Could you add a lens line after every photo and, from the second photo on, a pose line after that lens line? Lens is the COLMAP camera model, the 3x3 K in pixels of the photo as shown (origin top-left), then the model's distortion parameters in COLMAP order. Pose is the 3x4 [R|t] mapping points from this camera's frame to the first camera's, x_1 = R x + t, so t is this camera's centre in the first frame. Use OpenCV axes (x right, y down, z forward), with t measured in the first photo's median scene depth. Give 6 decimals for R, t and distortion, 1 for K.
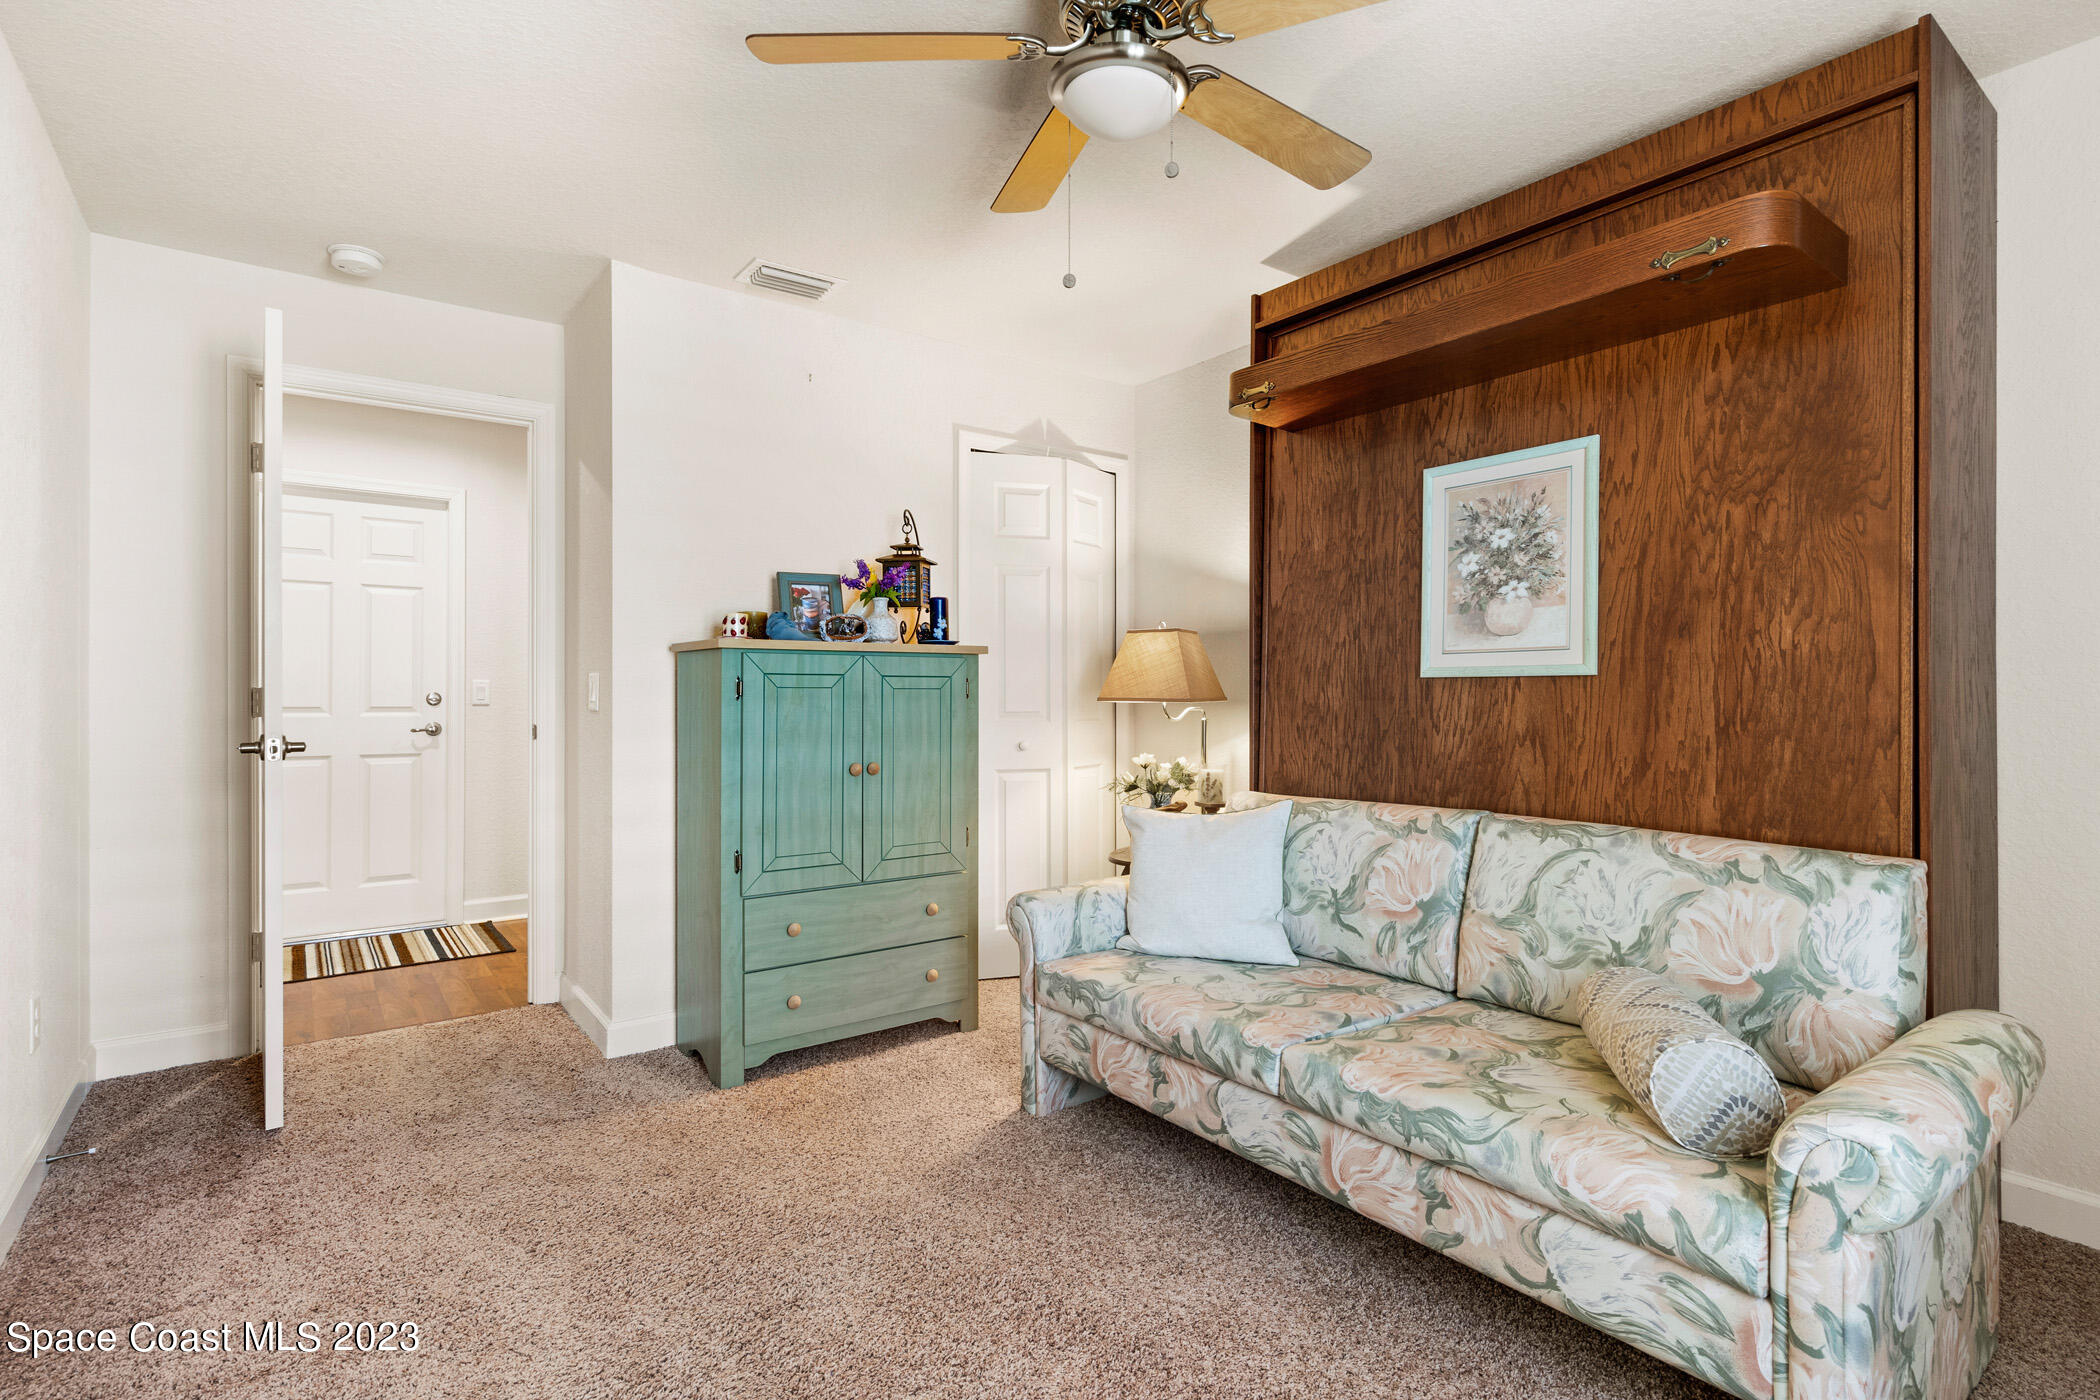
lens RADIAL K [[1015.7, 0, 1050.0], [0, 1015.7, 700.0], [0, 0, 1]] dist [0.000796, 0.000126]
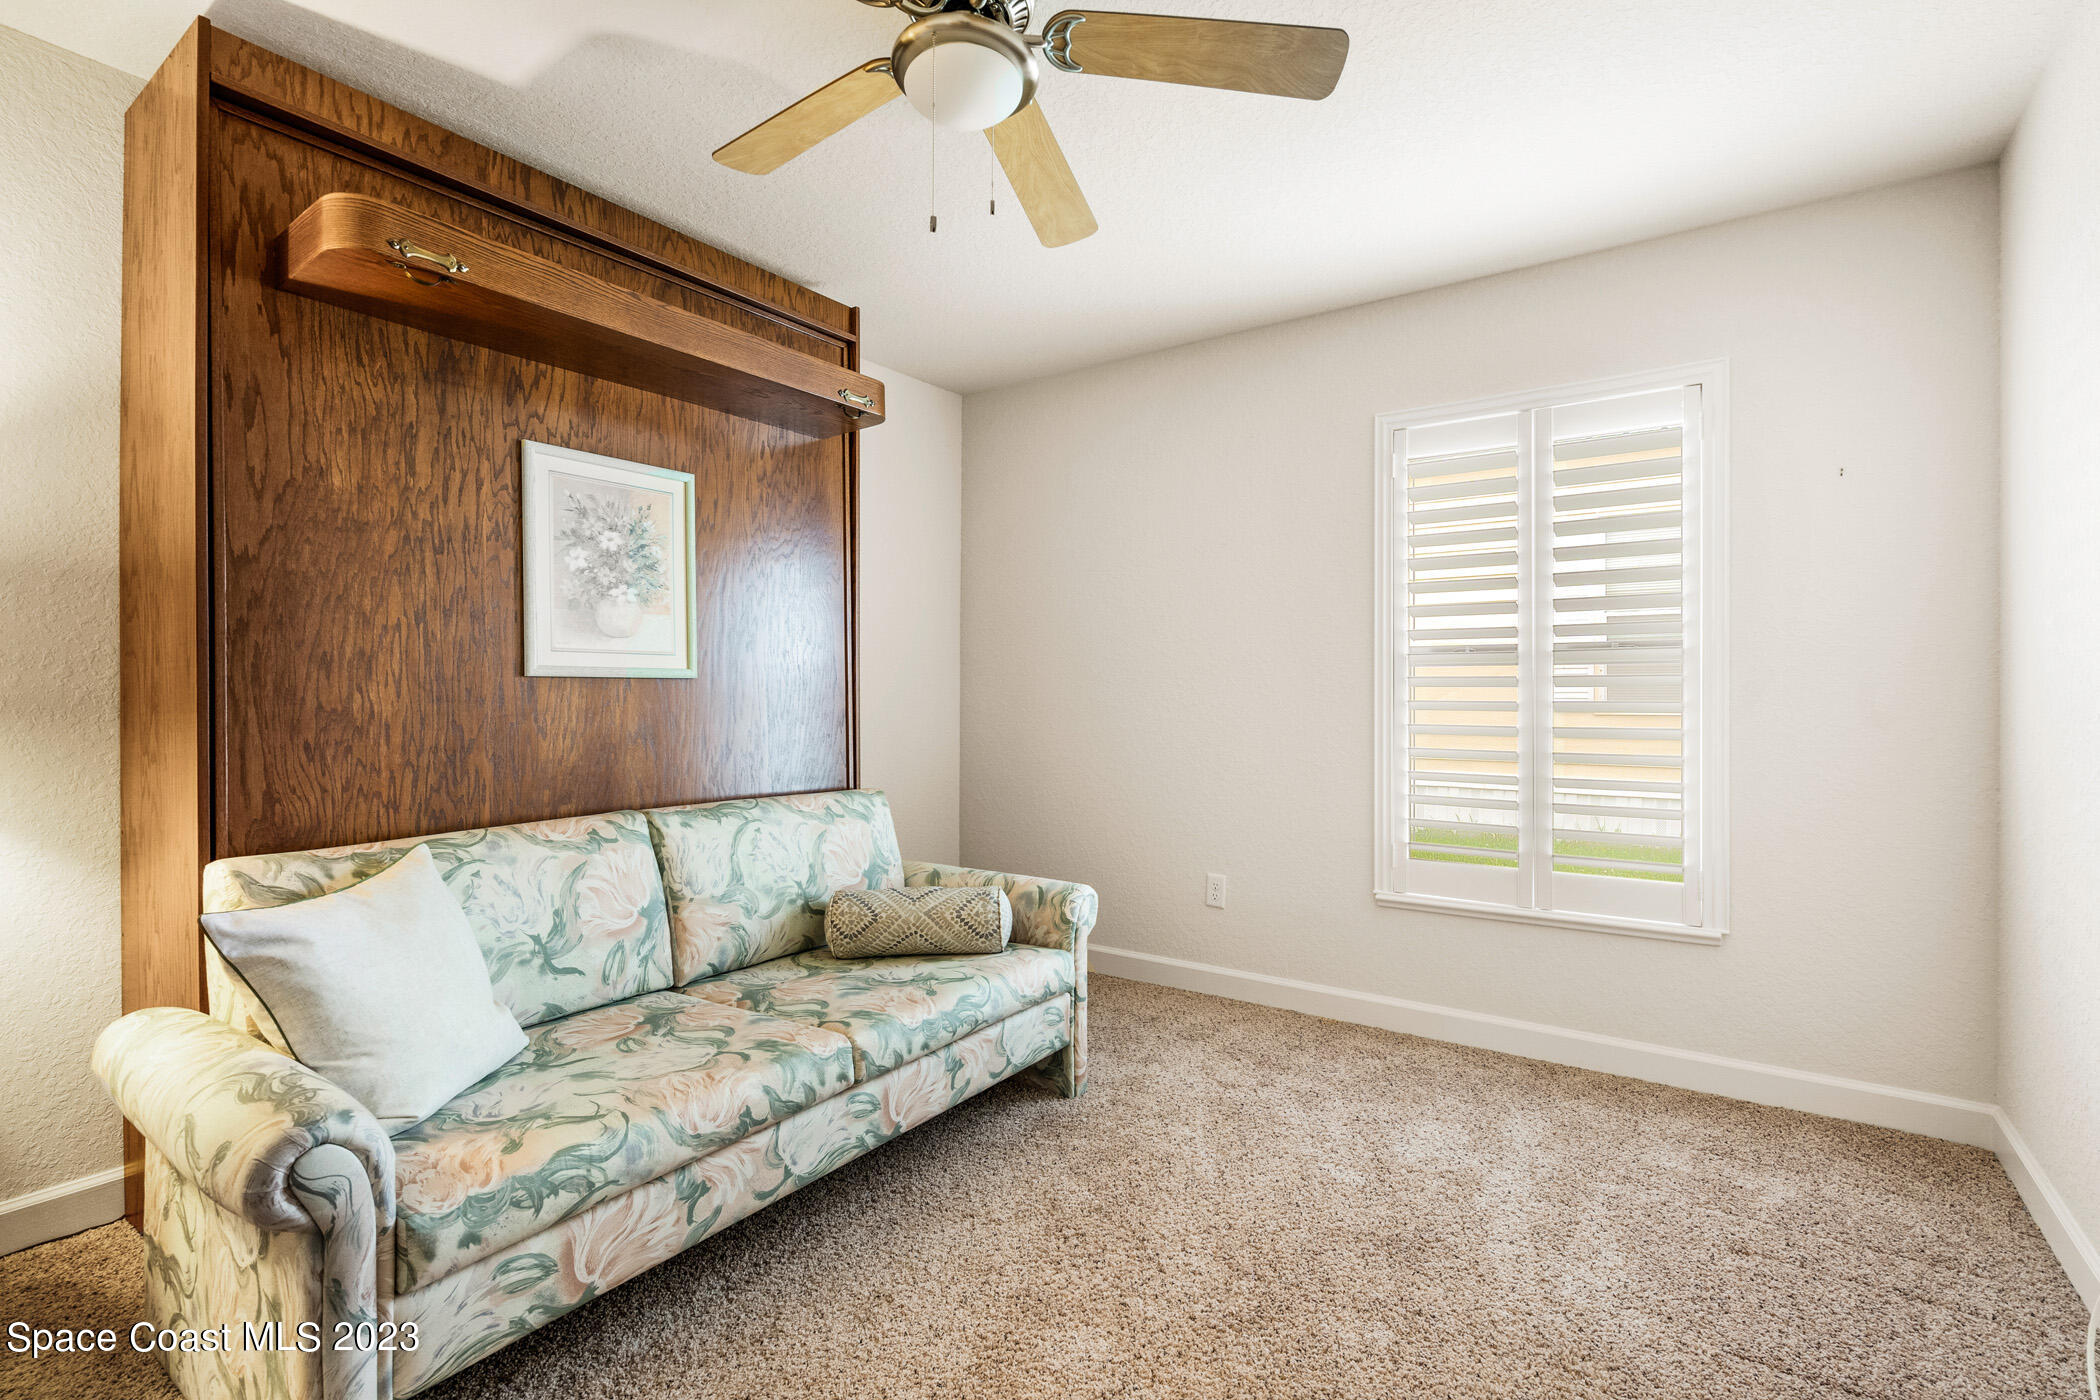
lens RADIAL K [[983.2, 0, 1050.0], [0, 983.2, 700.0], [0, 0, 1]] dist [-0.001735, 0.000027]
pose [[-0.319283, -0.008643, 0.947620, -0.625835], [0.004057, 0.999937, 0.010487, -0.009122], [-0.947651, 0.007193, -0.319227, 0.900637]]
